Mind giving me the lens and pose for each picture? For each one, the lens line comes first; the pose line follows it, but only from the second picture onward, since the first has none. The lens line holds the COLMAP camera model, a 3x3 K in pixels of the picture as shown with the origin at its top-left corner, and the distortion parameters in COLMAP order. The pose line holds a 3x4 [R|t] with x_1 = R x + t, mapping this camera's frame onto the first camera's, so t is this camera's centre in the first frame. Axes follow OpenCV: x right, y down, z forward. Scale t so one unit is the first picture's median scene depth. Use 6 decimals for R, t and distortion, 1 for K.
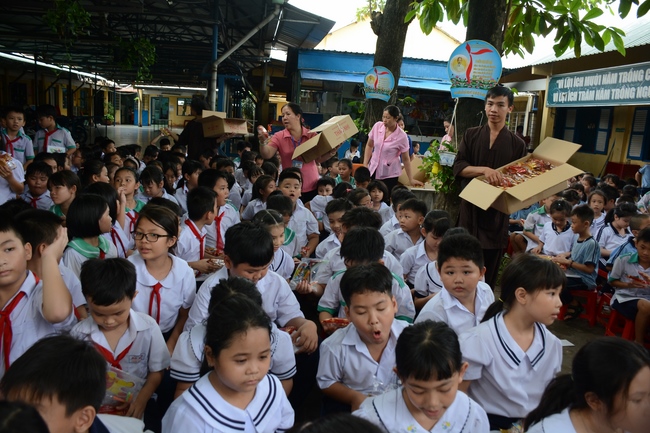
lens RADIAL K [[505.5, 0, 331.2], [0, 505.5, 218.8], [0, 0, 1]] dist [-0.141734, 0.094430]
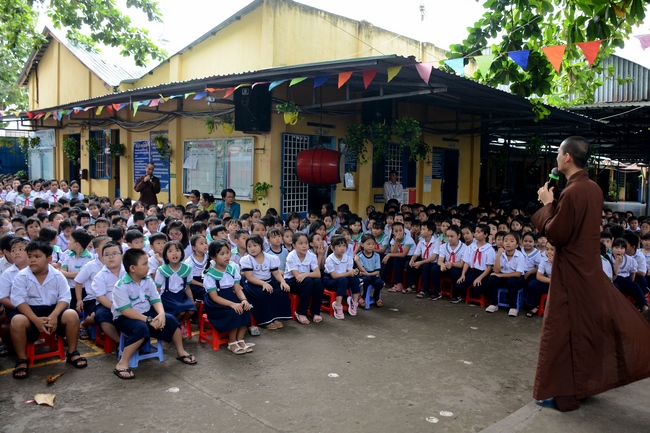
lens RADIAL K [[562.6, 0, 349.1], [0, 562.6, 212.8], [0, 0, 1]] dist [-0.116291, 0.049704]
pose [[0.619195, 0.007064, -0.785206, 0.286563], [-0.140382, 0.984846, -0.101842, 0.073734], [0.772587, 0.173288, 0.610803, -0.348256]]
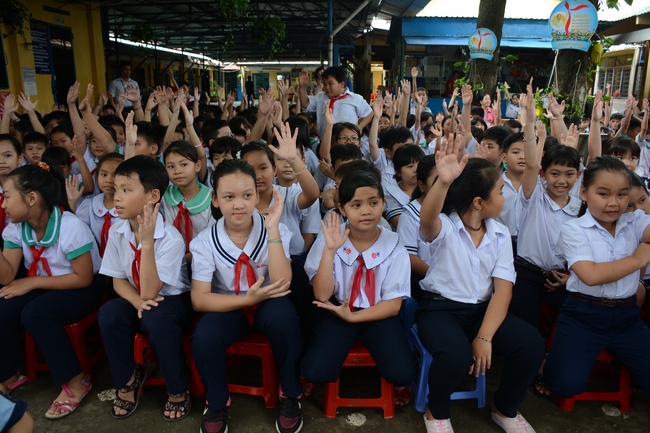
lens RADIAL K [[505.5, 0, 322.3], [0, 505.5, 220.3], [0, 0, 1]] dist [-0.141734, 0.094430]
pose [[0.979681, -0.008830, -0.200366, -0.019067], [0.020468, 0.998216, 0.056087, 0.024826], [0.199514, -0.059048, 0.978114, -0.076756]]
